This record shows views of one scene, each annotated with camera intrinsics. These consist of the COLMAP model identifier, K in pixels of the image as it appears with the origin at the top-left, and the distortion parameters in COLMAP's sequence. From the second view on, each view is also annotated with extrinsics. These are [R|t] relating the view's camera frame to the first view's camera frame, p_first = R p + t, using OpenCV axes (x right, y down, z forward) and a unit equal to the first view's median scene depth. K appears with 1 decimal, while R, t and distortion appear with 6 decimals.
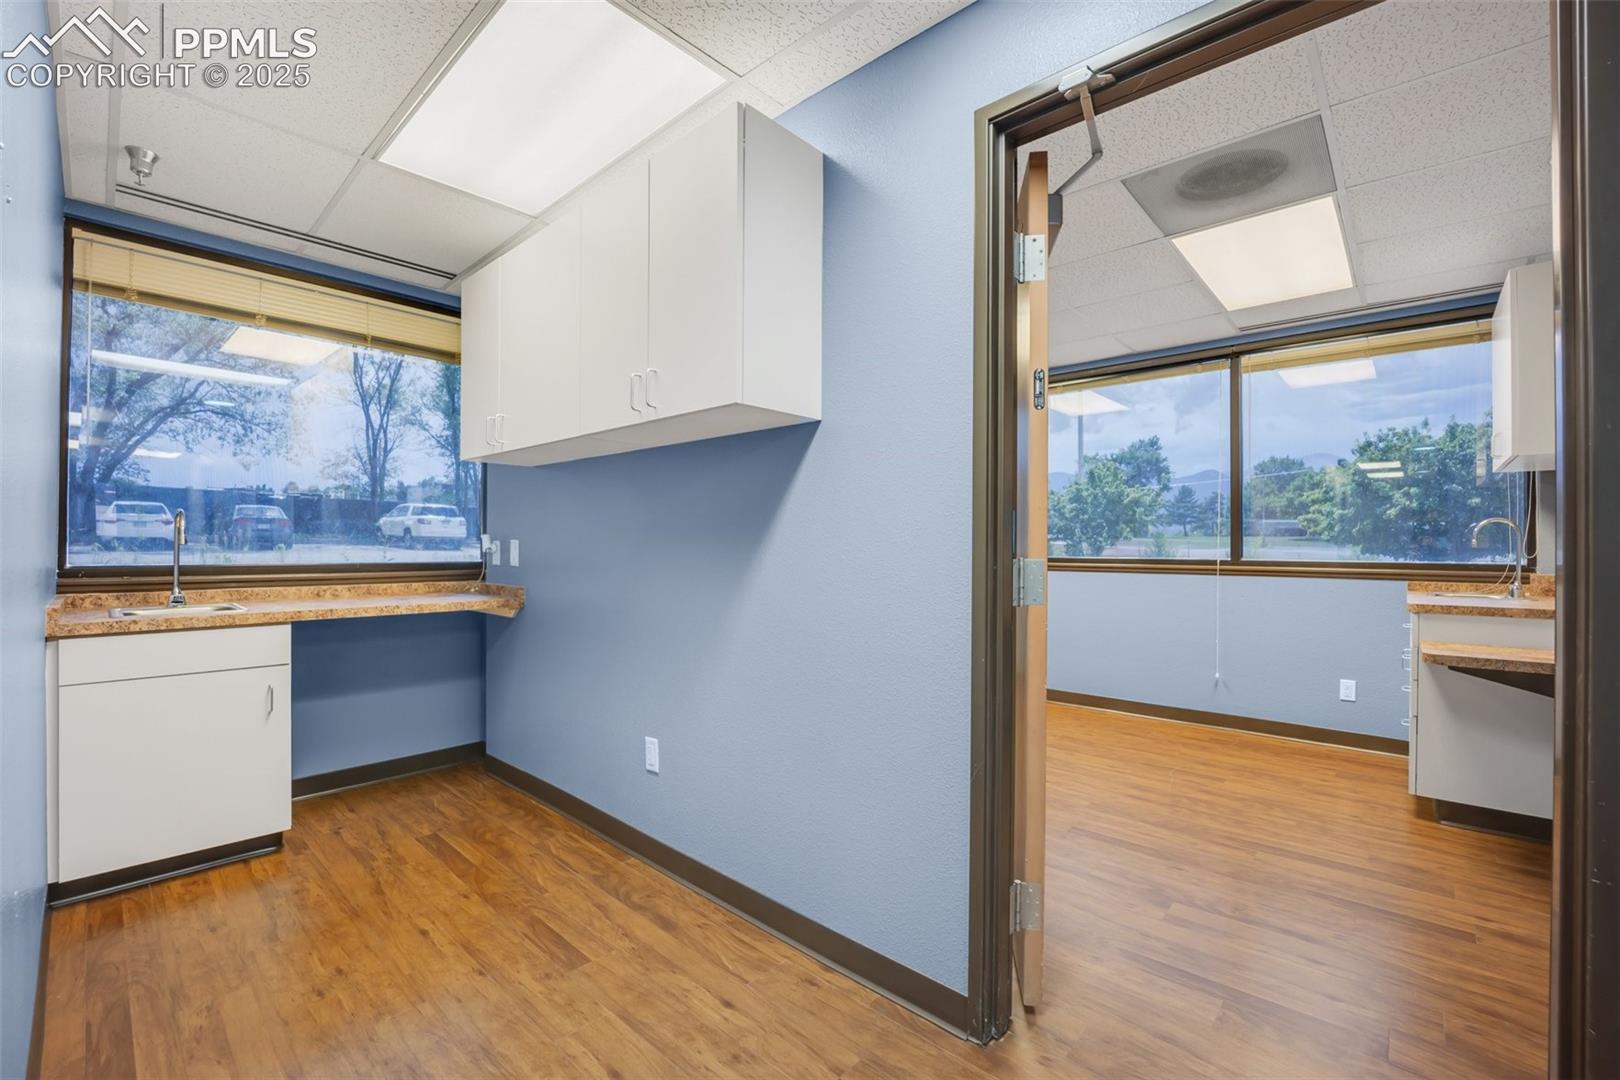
lens RADIAL K [[678.1, 0, 806.4], [0, 678.1, 544.1], [0, 0, 1]] dist [-0.020454, 0.000774]
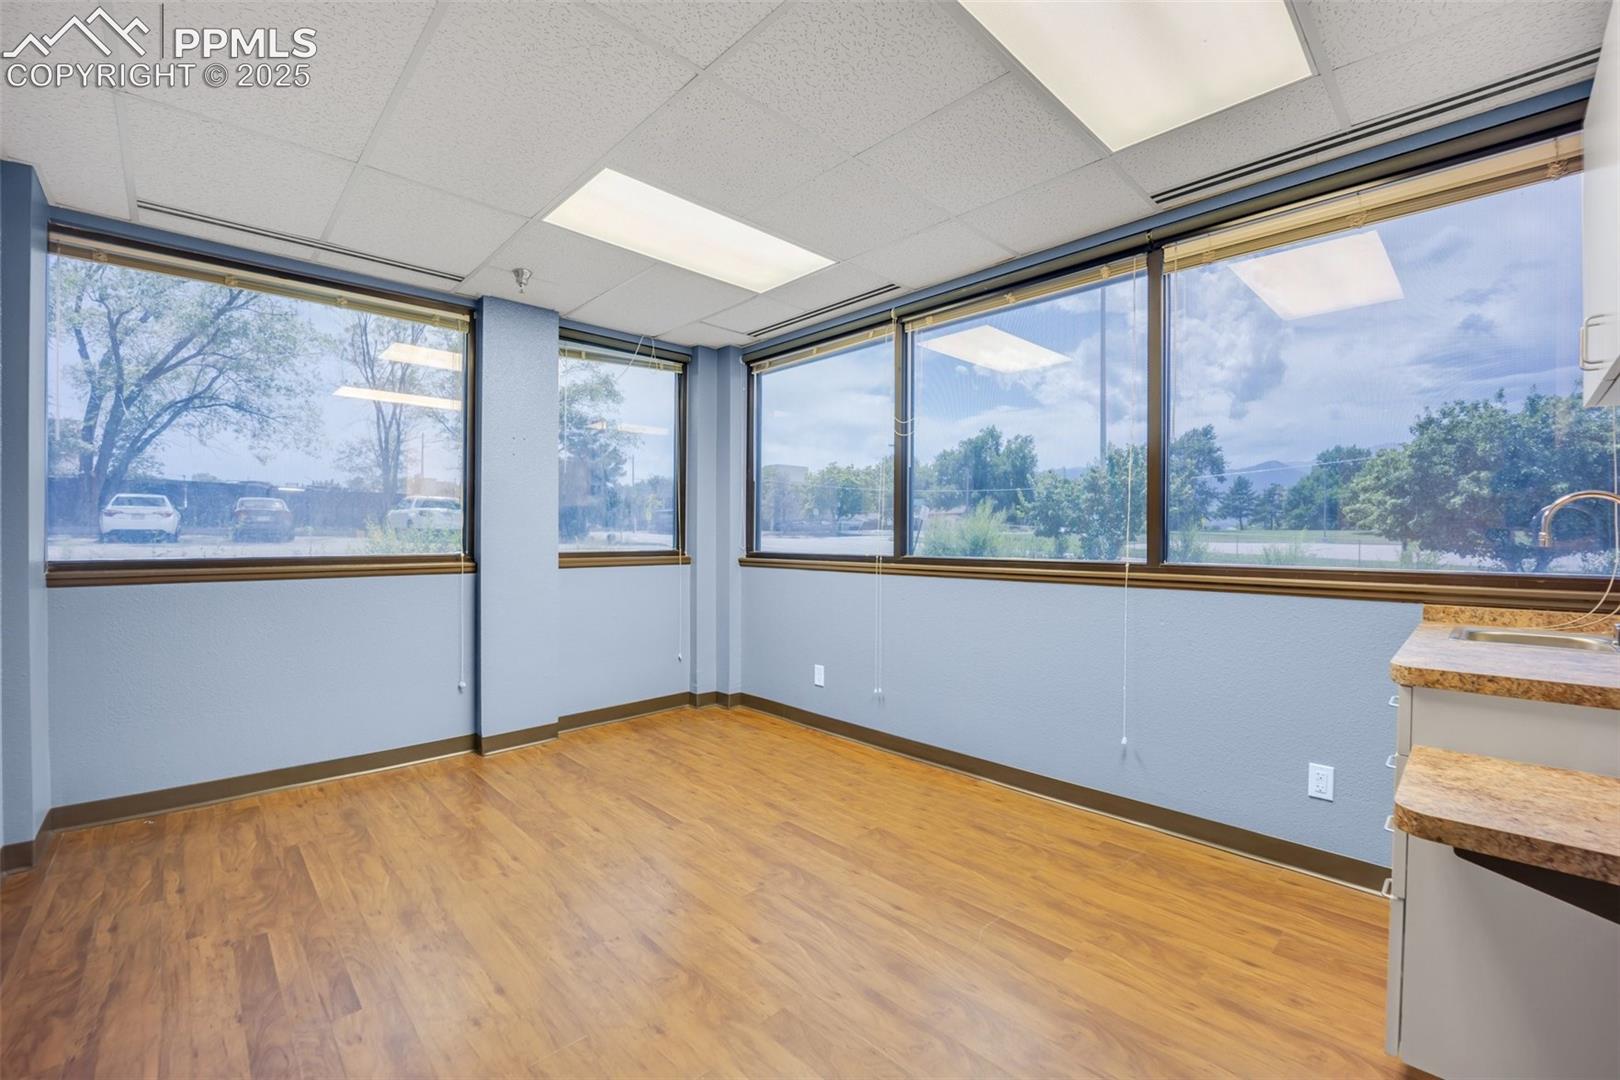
lens RADIAL K [[678.1, 0, 801.9], [0, 678.1, 543.8], [0, 0, 1]] dist [-0.020454, 0.000774]
pose [[0.997659, 0.002529, -0.068343, 0.073186], [-0.001852, 0.999949, 0.009967, -0.000282], [0.068365, -0.009817, 0.997612, 0.070405]]
